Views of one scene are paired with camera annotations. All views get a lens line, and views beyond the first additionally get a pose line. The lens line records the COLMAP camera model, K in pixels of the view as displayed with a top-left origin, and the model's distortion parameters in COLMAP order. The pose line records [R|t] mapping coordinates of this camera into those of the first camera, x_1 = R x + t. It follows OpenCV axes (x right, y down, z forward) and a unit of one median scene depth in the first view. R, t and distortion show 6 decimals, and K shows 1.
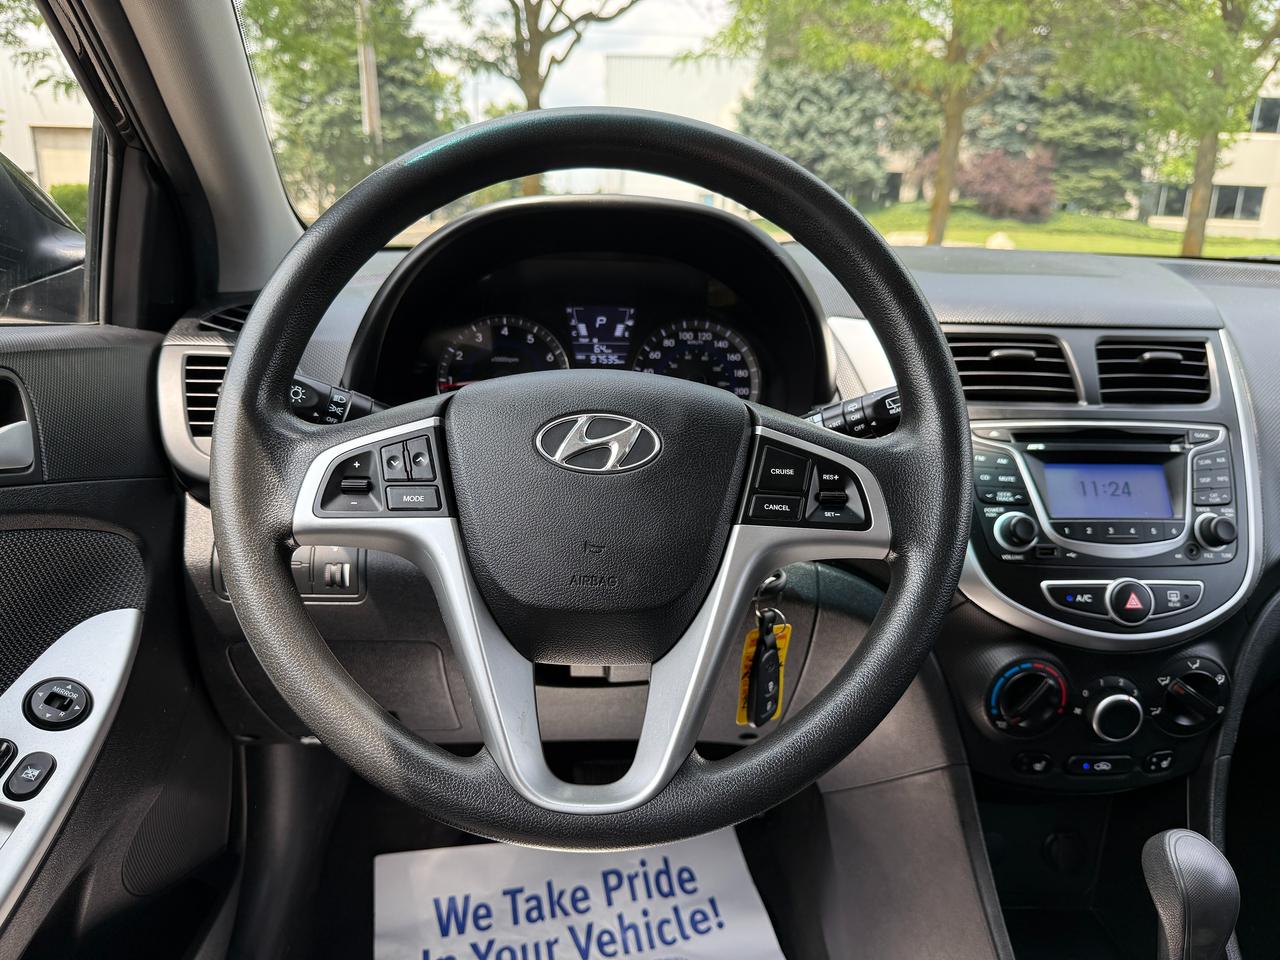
lens RADIAL K [[912.2, 0, 640.0], [0, 912.2, 480.0], [0, 0, 1]] dist [0.029341, -0.041049]
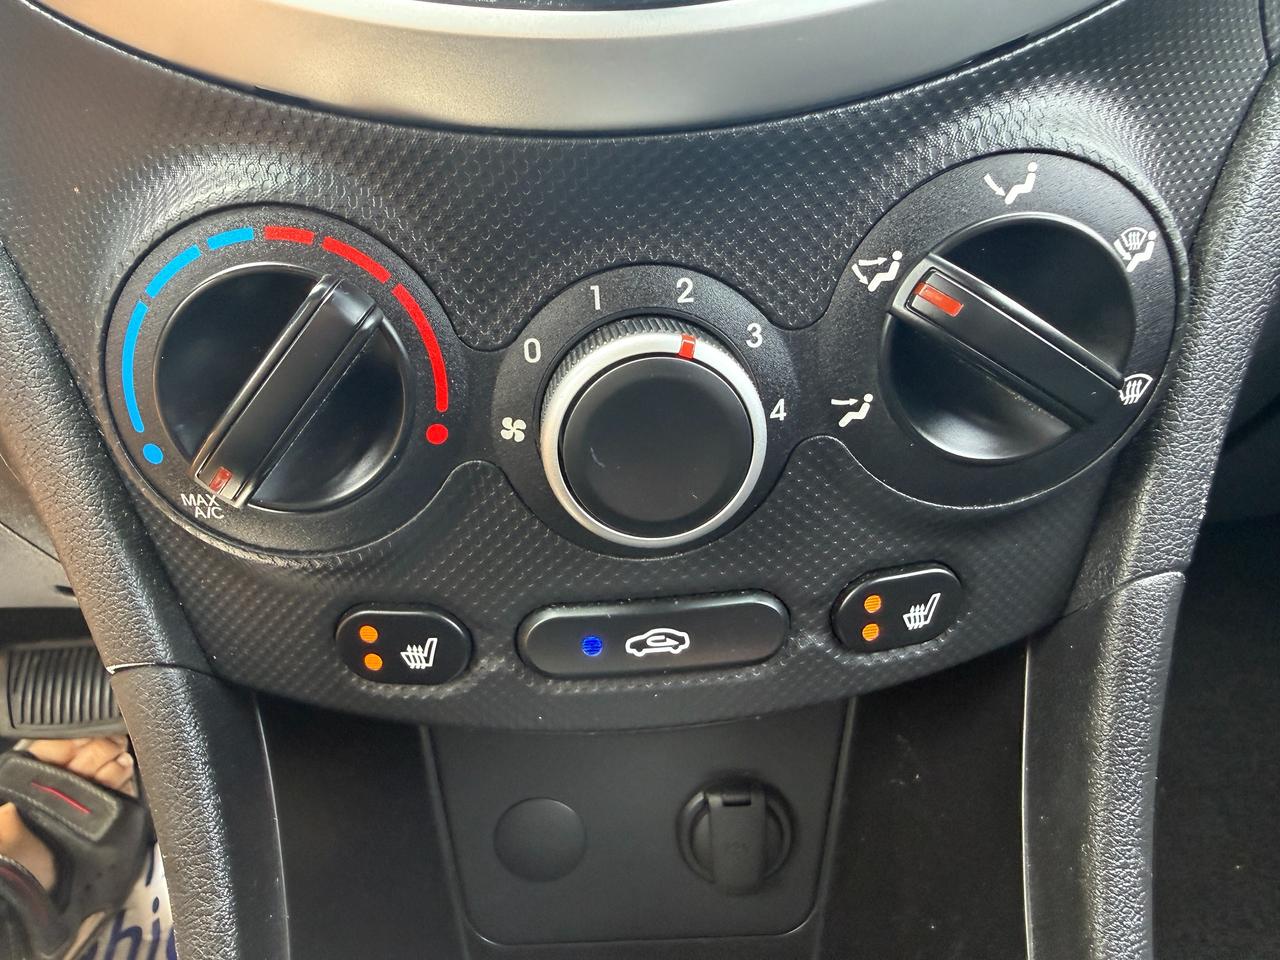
lens RADIAL K [[905.3, 0, 580.4], [0, 905.3, 455.7], [0, 0, 1]] dist [0.008782, -0.002008]
pose [[0.996494, -0.068186, -0.048484, 0.498985], [0.074583, 0.986549, 0.145463, 0.222613], [0.037913, -0.148569, 0.988175, 0.758129]]
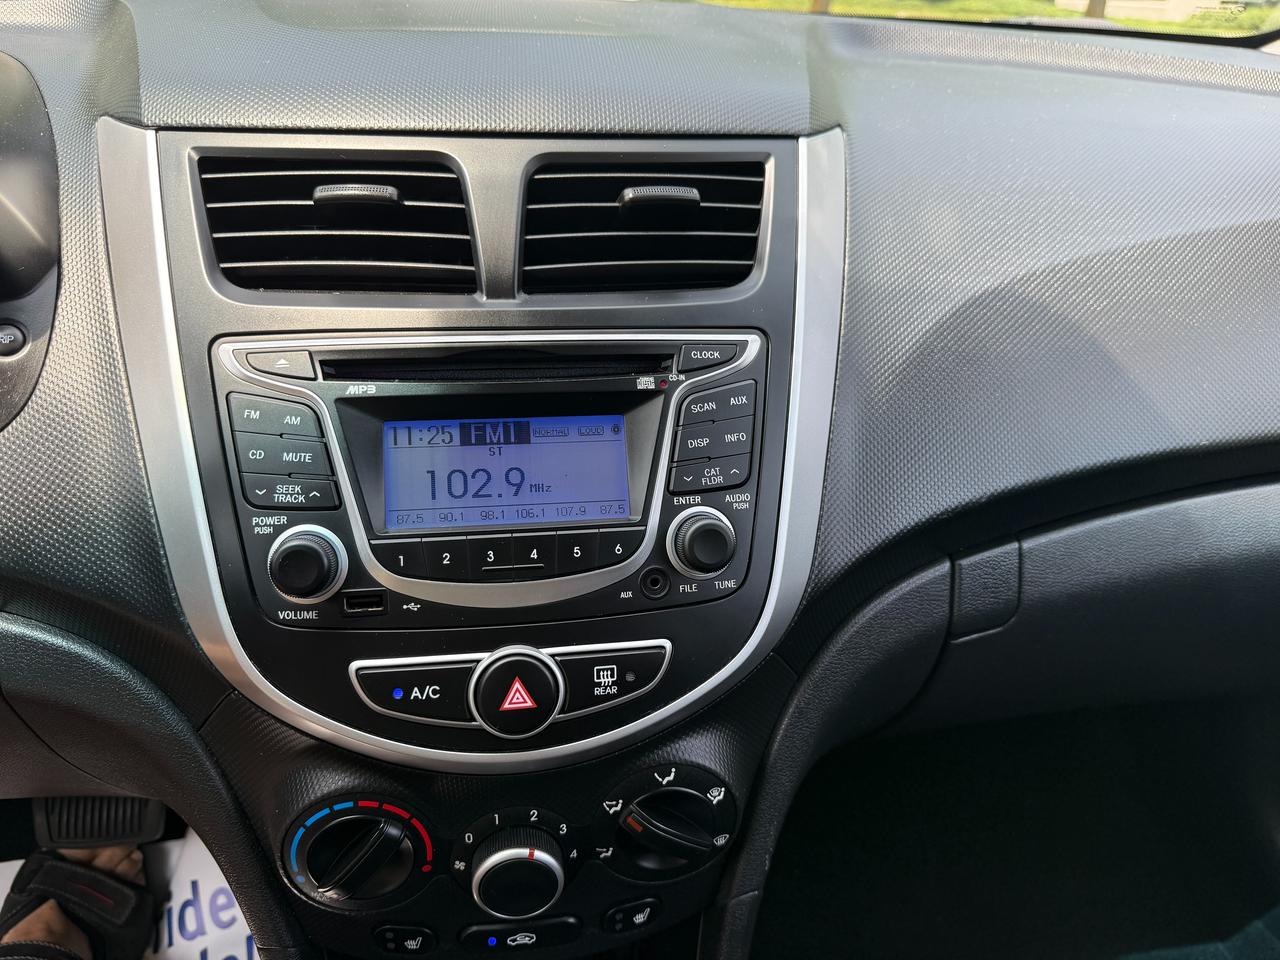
lens RADIAL K [[912.2, 0, 640.0], [0, 912.2, 480.0], [0, 0, 1]] dist [0.029341, -0.041049]
pose [[0.996546, -0.034093, 0.075715, 0.544901], [0.018237, 0.979425, 0.200985, -0.085555], [-0.081009, -0.198910, 0.976664, 0.488251]]
